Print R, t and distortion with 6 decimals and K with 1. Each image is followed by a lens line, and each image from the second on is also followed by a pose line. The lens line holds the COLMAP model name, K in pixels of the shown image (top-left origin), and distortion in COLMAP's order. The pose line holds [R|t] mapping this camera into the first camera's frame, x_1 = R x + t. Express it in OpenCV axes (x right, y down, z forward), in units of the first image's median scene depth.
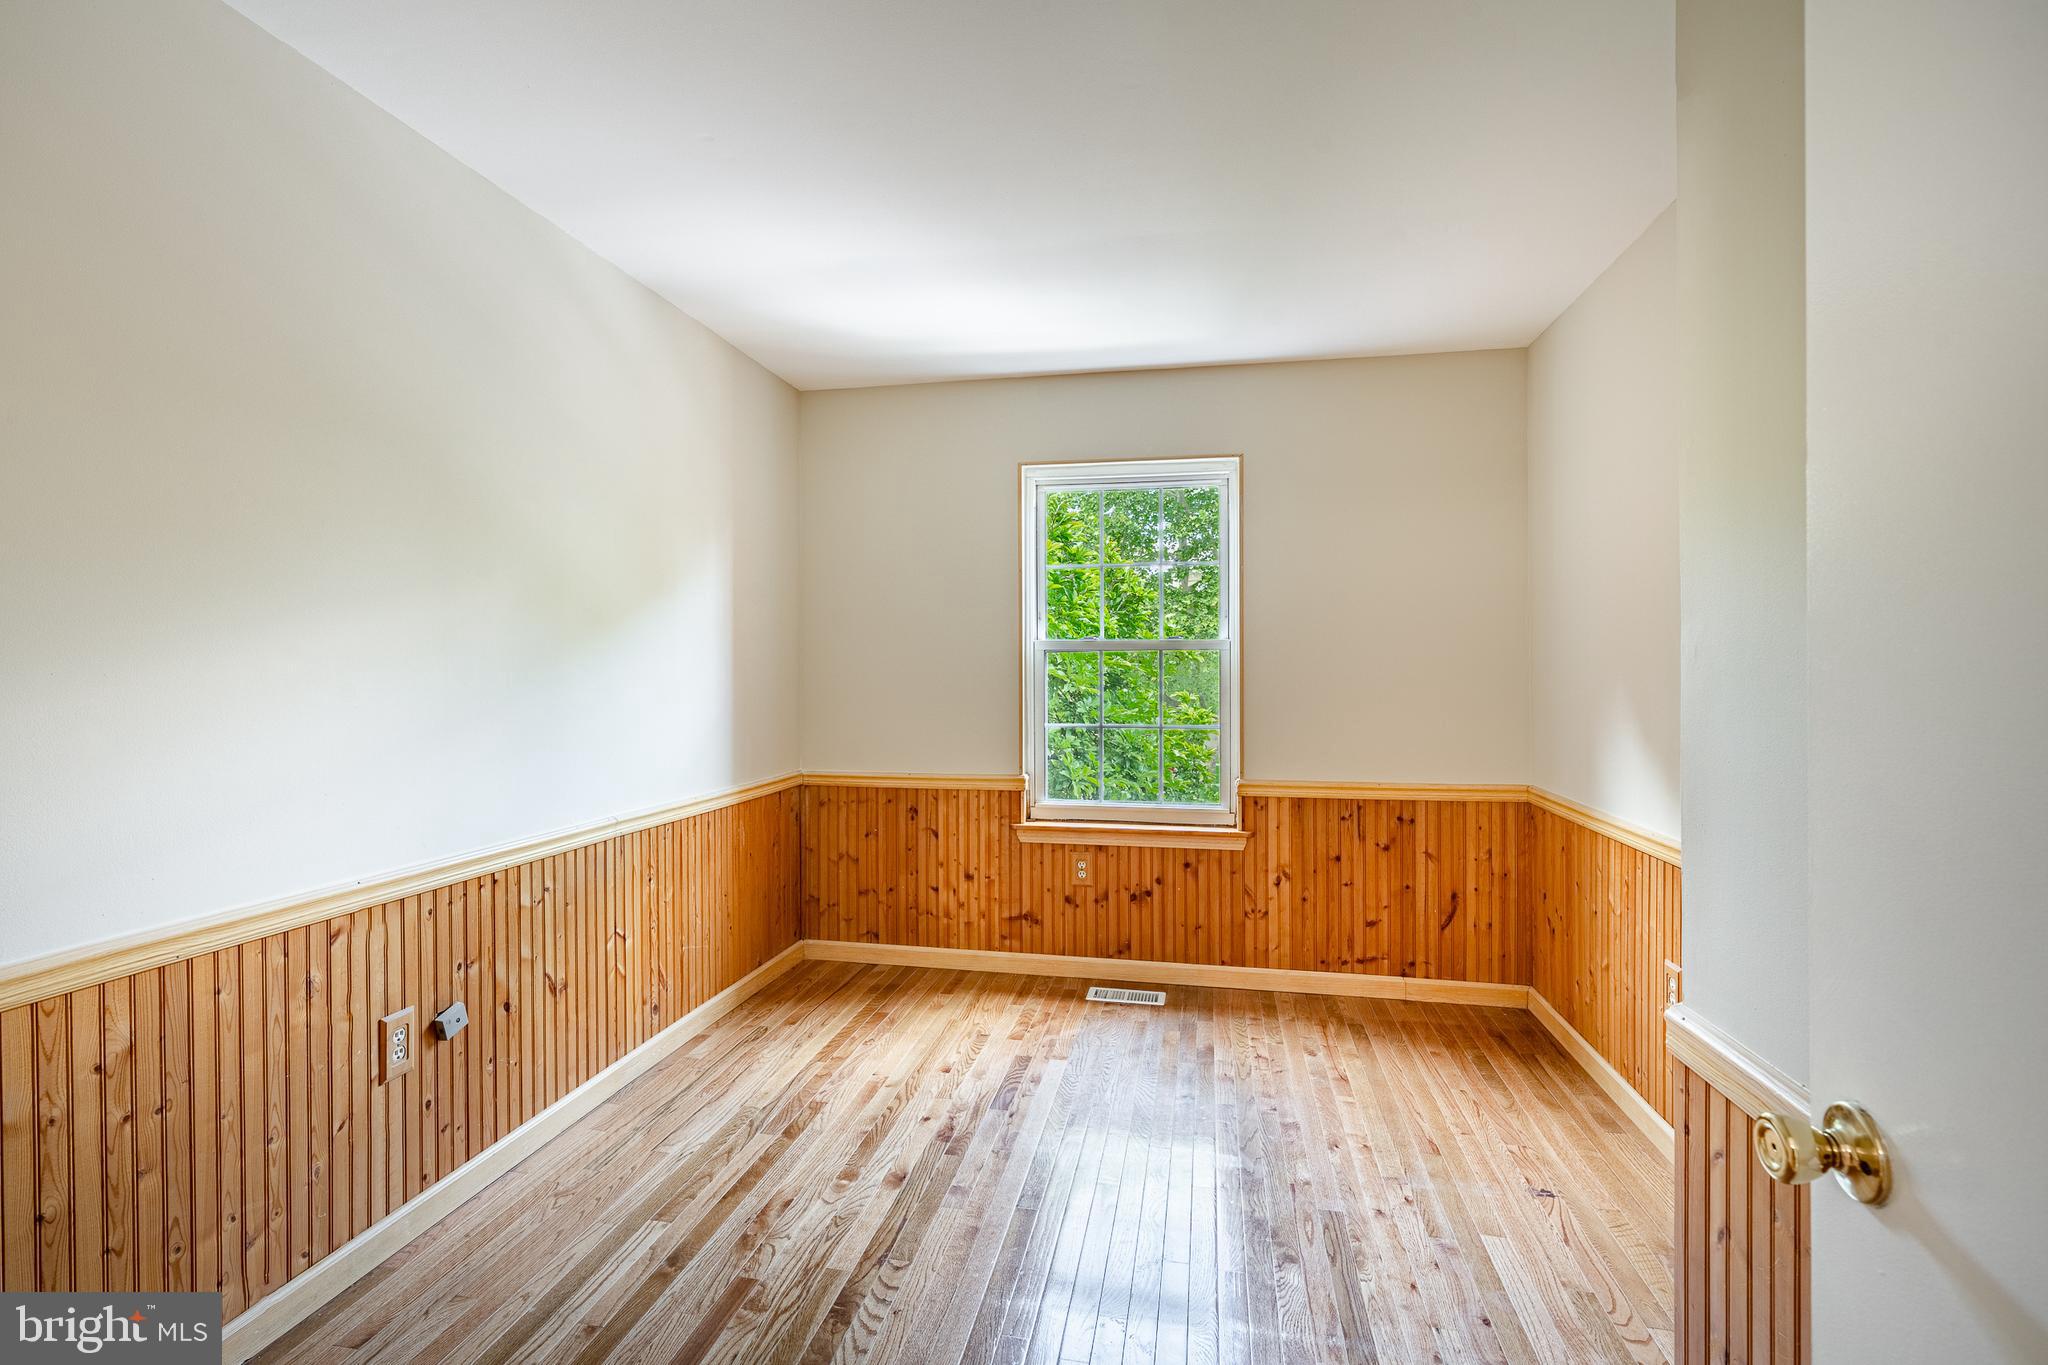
lens RADIAL K [[968.9, 0, 1008.6], [0, 968.9, 668.0], [0, 0, 1]] dist [-0.001895, -0.000060]
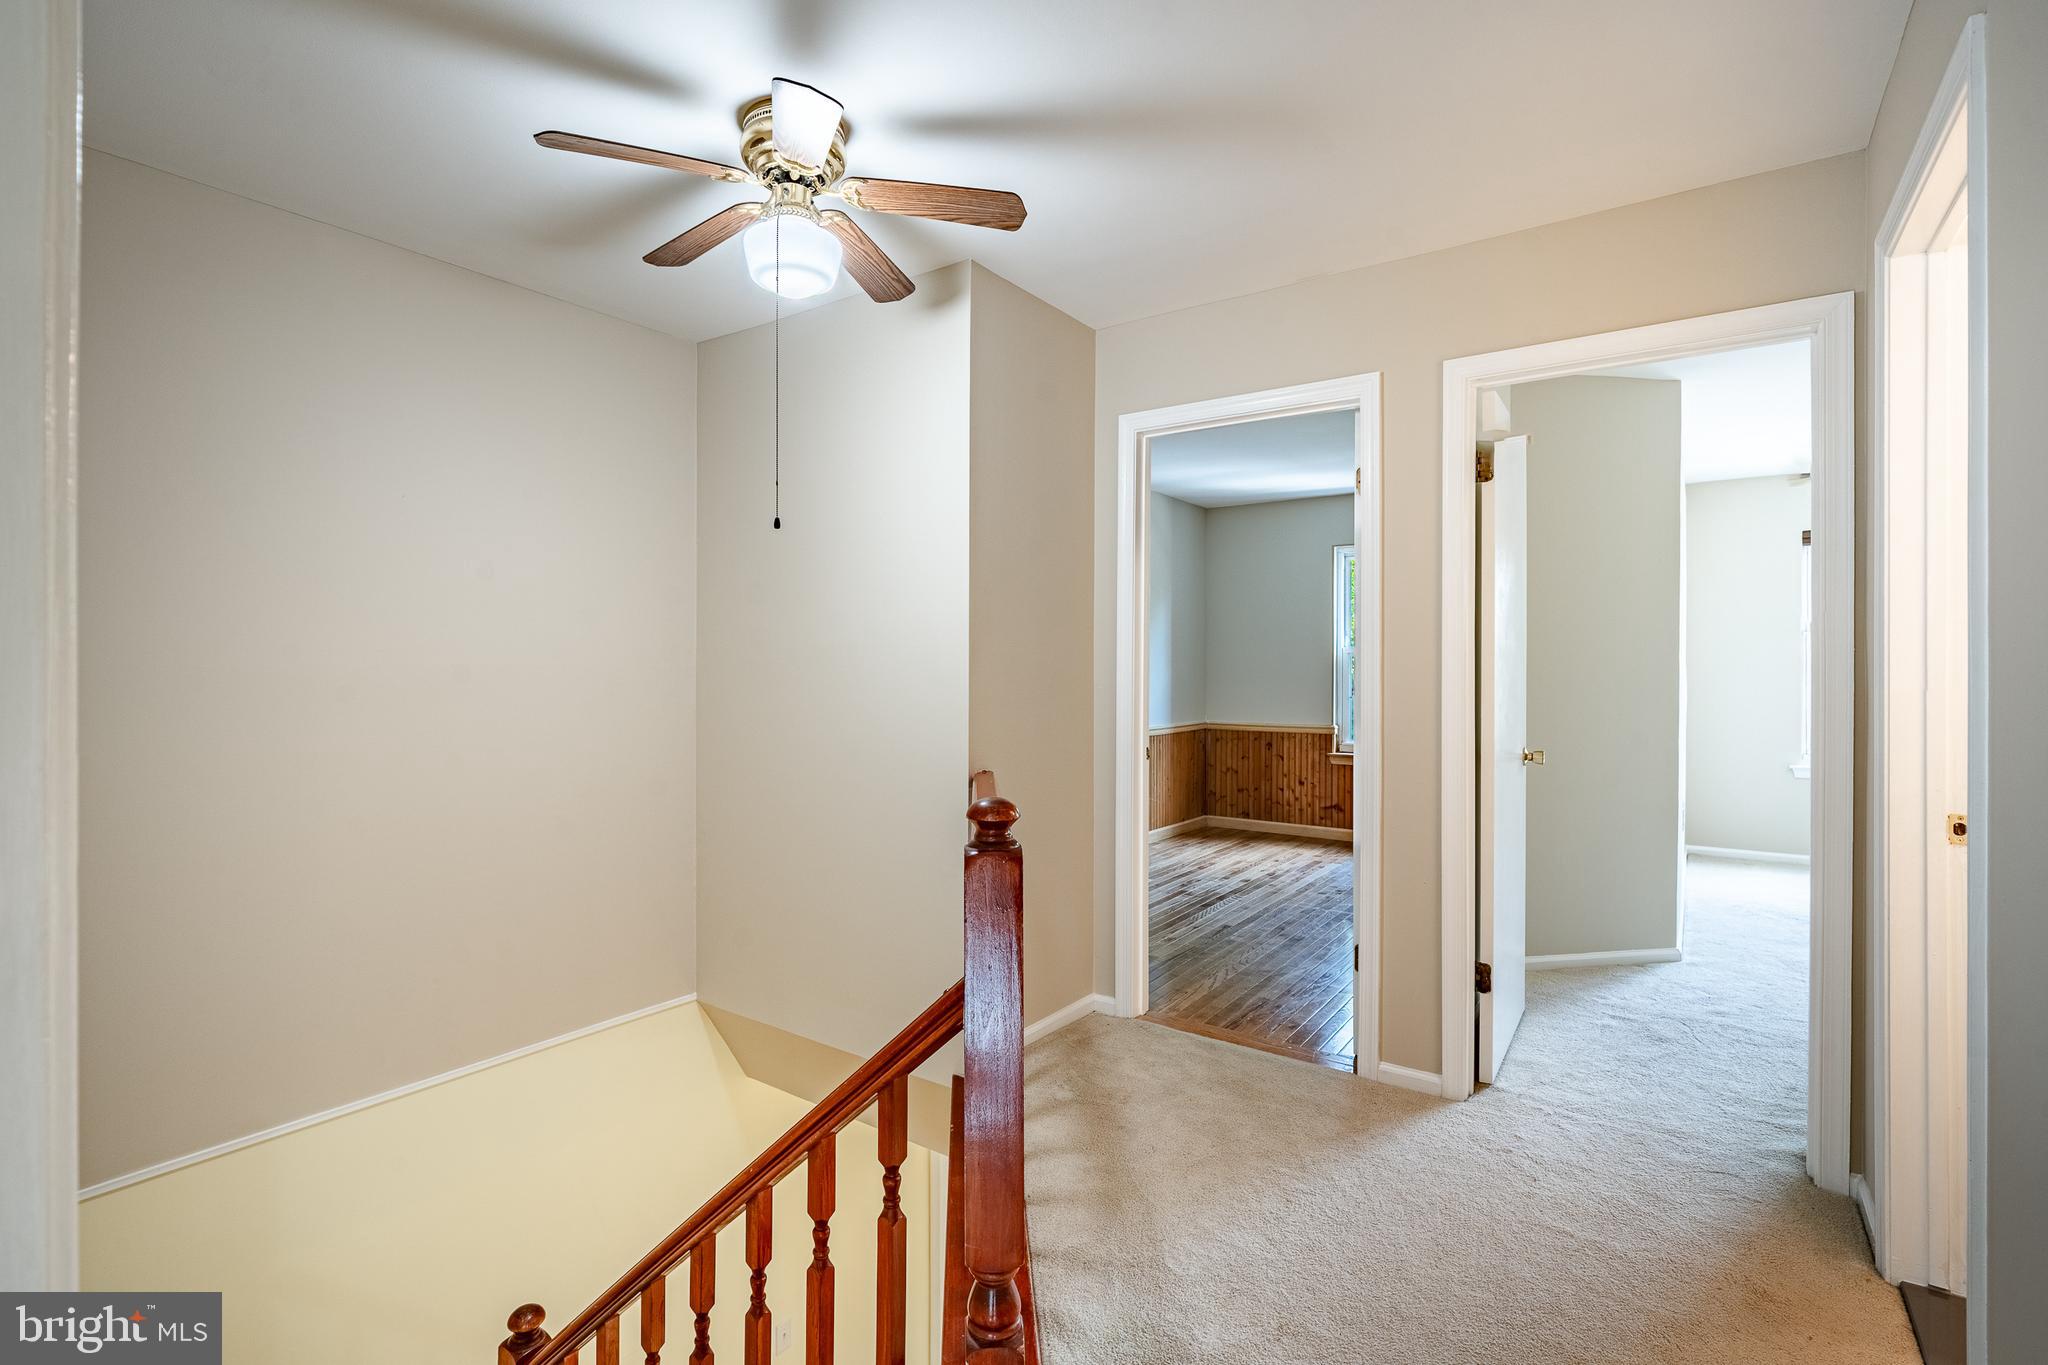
lens RADIAL K [[968.9, 0, 1008.6], [0, 968.9, 668.0], [0, 0, 1]] dist [-0.001895, -0.000060]
pose [[0.916138, 0.005094, -0.400831, 0.174040], [-0.005495, 0.999985, 0.000150, 0.010821], [0.400826, 0.002065, 0.916152, -0.810237]]
